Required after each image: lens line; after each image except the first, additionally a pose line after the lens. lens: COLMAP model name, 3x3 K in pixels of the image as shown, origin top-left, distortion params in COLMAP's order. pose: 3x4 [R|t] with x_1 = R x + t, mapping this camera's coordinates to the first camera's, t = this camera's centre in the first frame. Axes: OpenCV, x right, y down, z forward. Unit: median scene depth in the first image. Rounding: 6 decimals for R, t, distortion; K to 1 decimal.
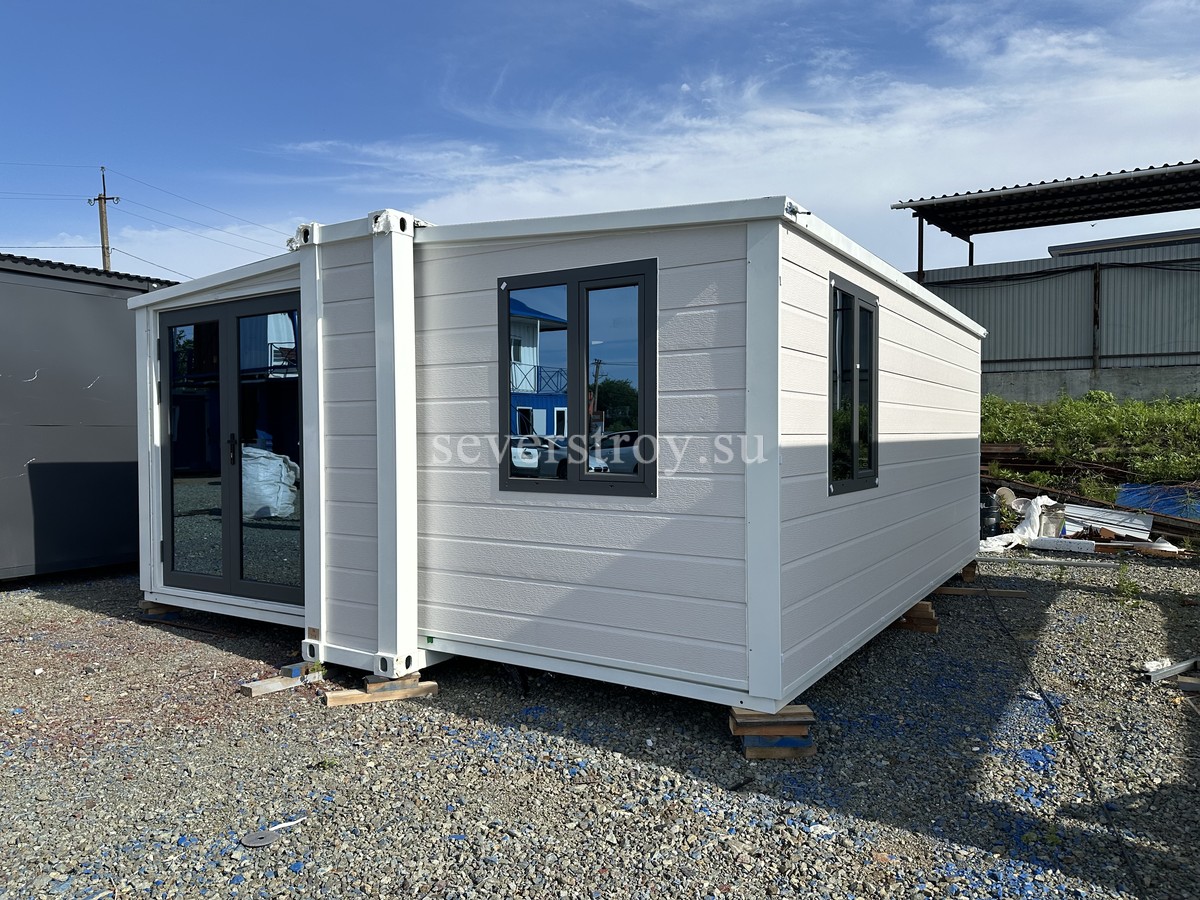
lens RADIAL K [[832.2, 0, 602.1], [0, 832.2, 449.4], [0, 0, 1]] dist [0.002563, -0.000192]
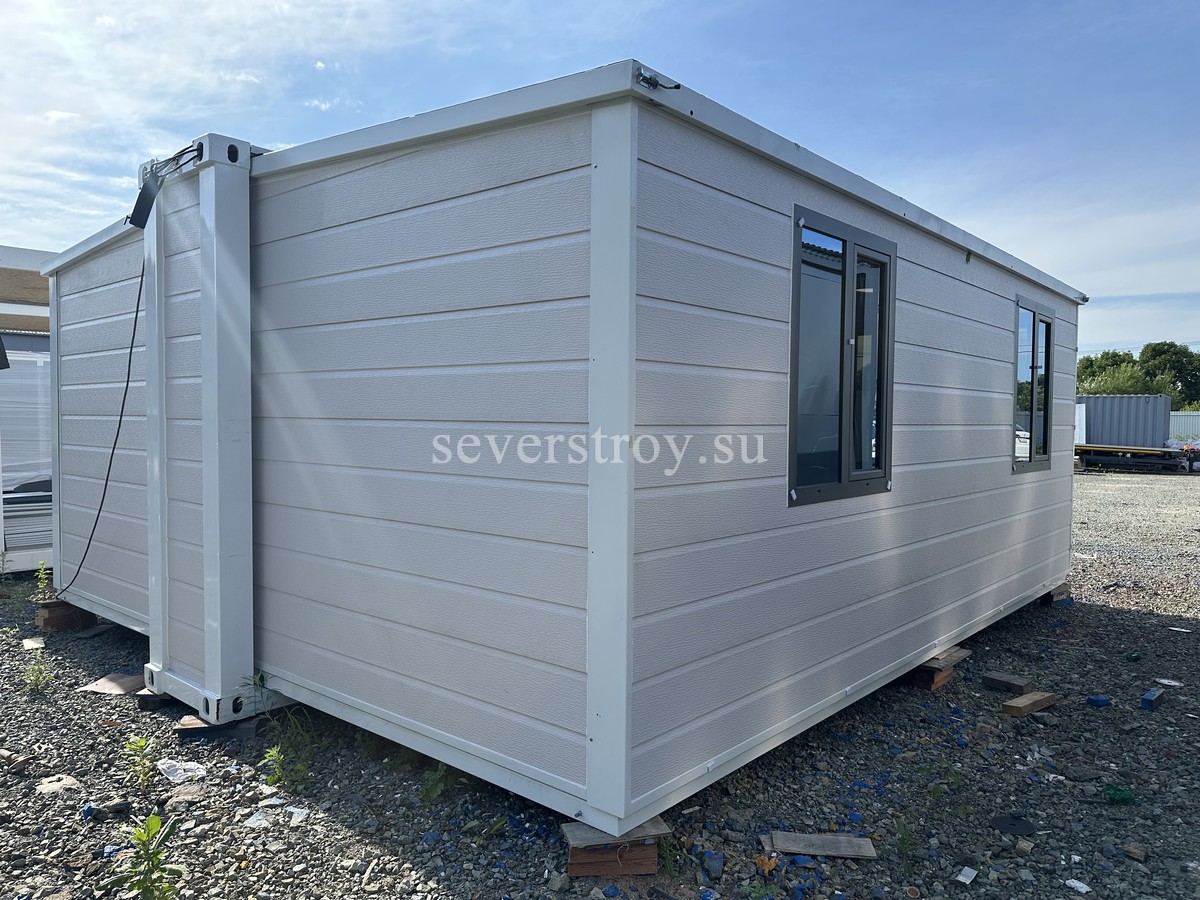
lens RADIAL K [[832.2, 0, 597.9], [0, 832.2, 453.0], [0, 0, 1]] dist [0.002563, -0.000192]
pose [[0.993290, 0.012504, -0.114968, 0.191057], [-0.009699, 0.999642, 0.024924, -0.008336], [0.115239, -0.023642, 0.993056, 0.241518]]
